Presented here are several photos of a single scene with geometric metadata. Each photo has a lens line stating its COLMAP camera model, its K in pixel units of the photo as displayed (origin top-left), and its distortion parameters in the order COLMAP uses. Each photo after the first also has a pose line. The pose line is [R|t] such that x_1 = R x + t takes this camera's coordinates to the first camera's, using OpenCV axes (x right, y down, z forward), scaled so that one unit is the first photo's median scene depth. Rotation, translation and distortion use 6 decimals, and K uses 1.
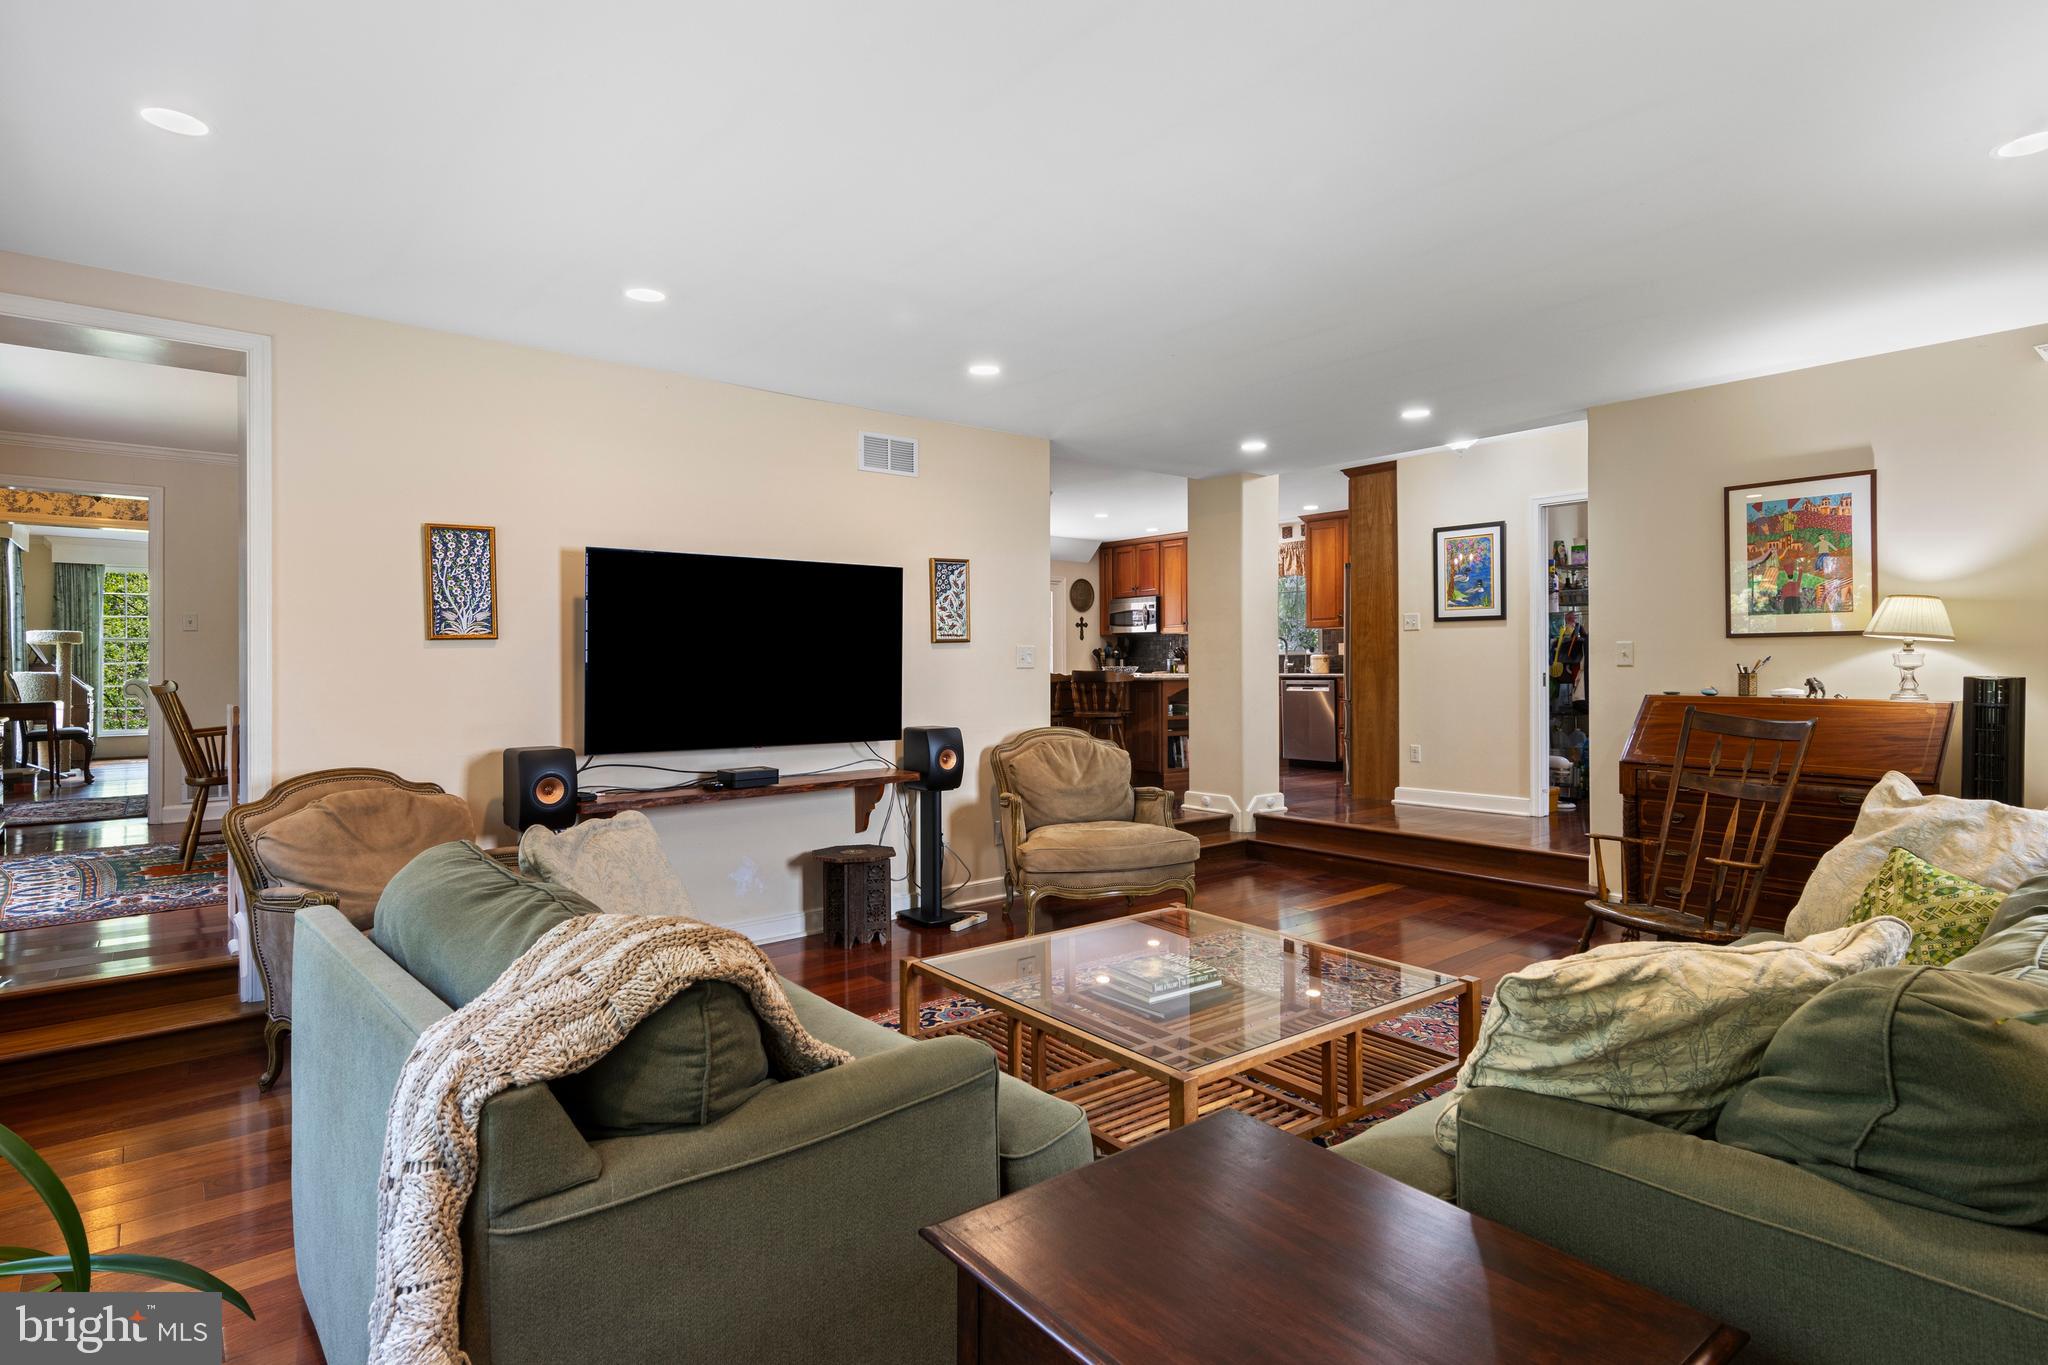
lens RADIAL K [[1046.8, 0, 1021.5], [0, 1046.8, 678.4], [0, 0, 1]] dist [0.014236, -0.005957]
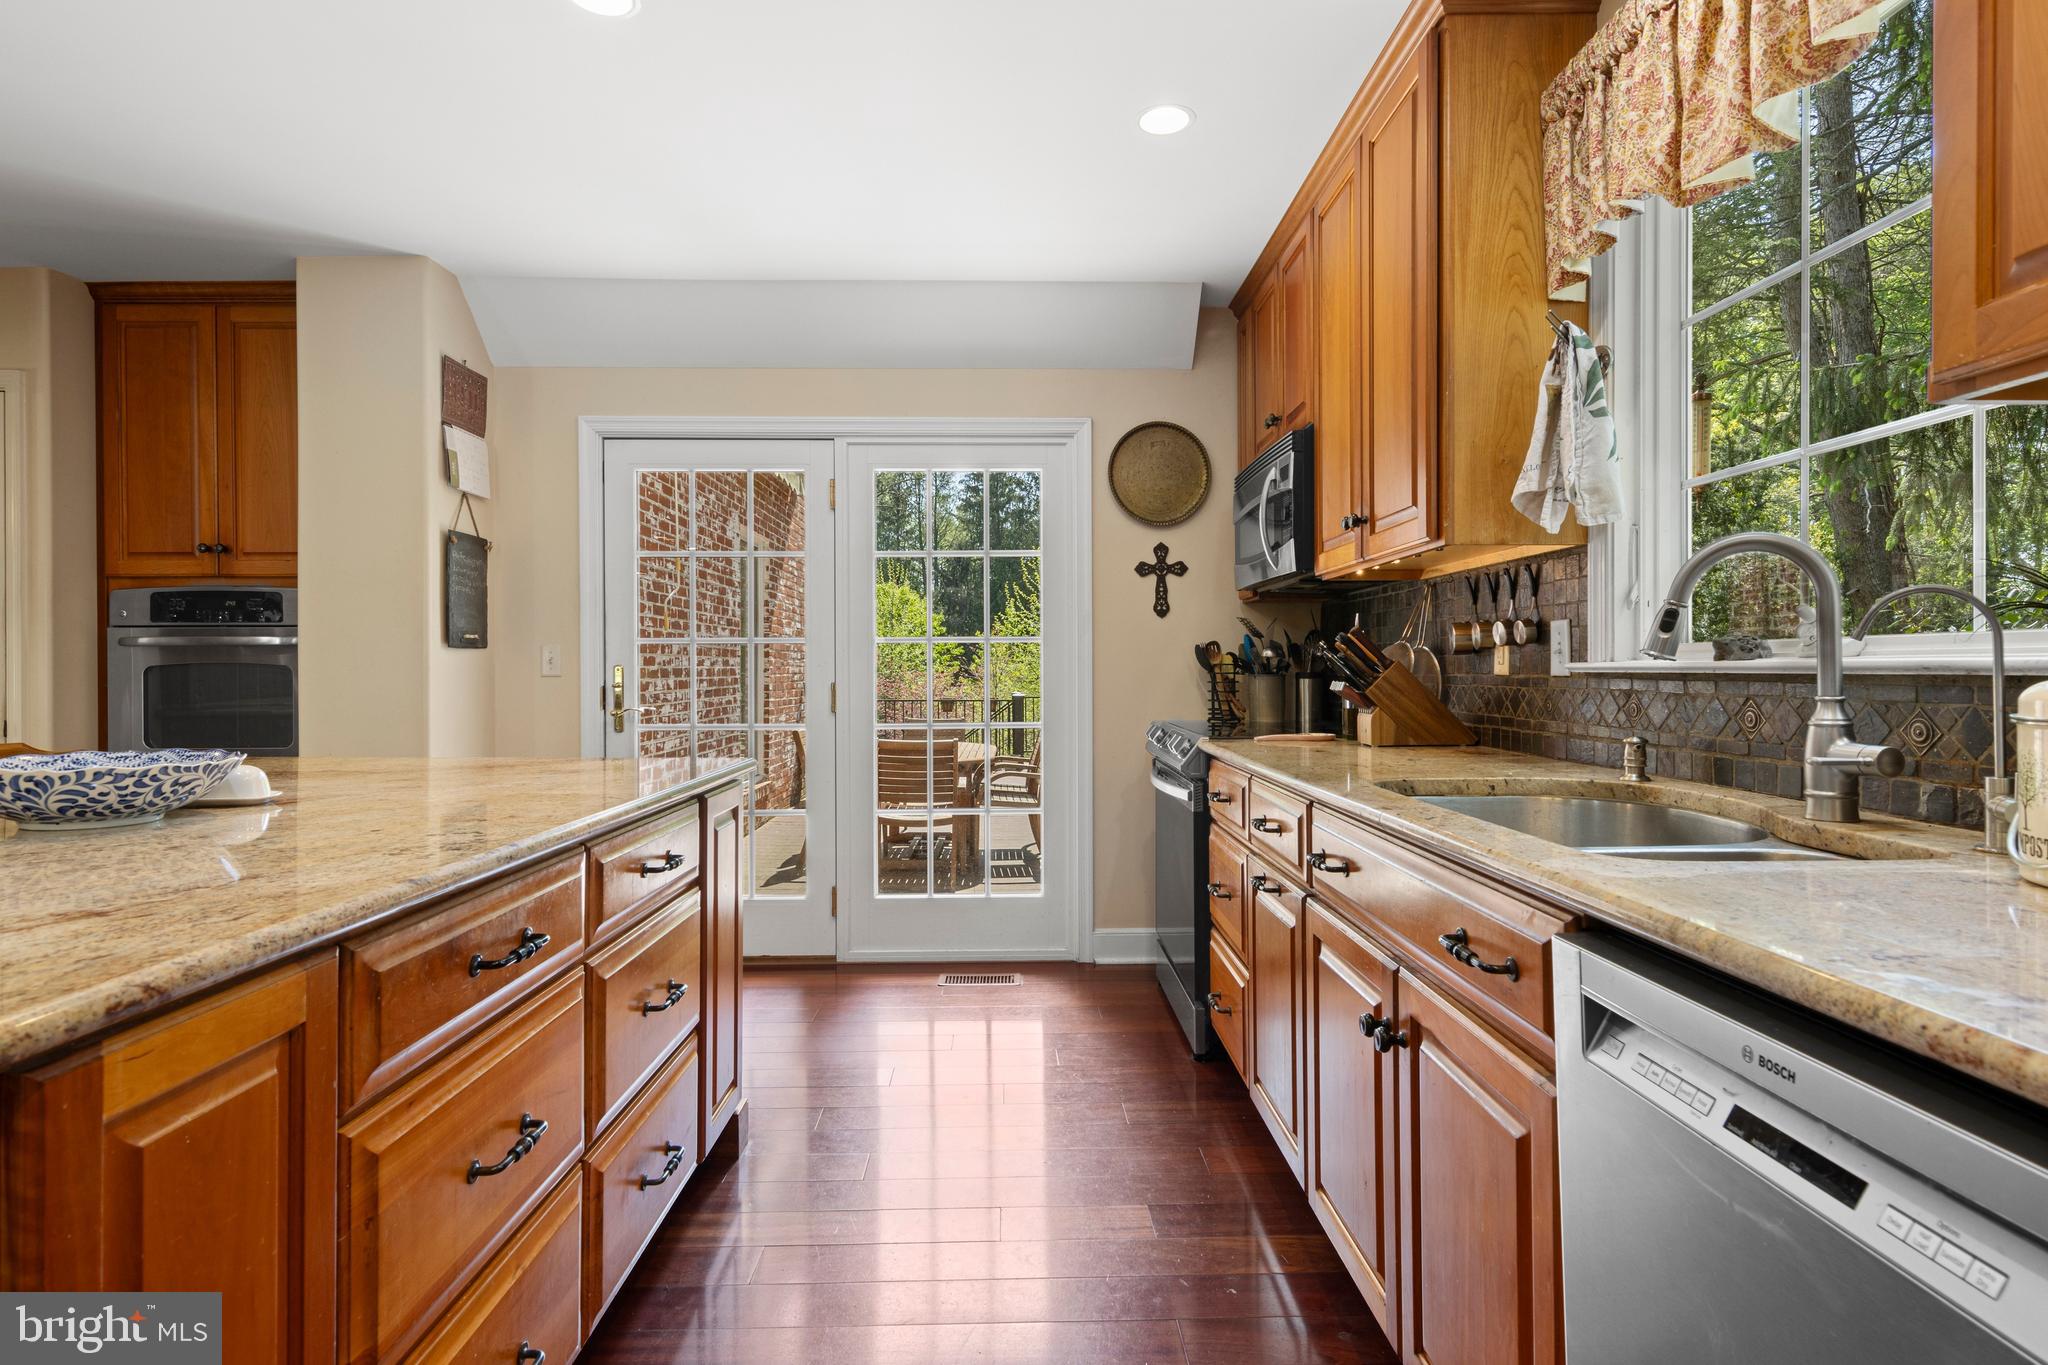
lens RADIAL K [[1051.7, 0, 1024.3], [0, 1051.7, 669.6], [0, 0, 1]] dist [0.016520, -0.006196]
pose [[0.777933, -0.002102, -0.628344, 0.223564], [-0.000685, 0.999991, -0.004194, -0.019592], [0.628347, 0.003693, 0.777924, 0.730965]]
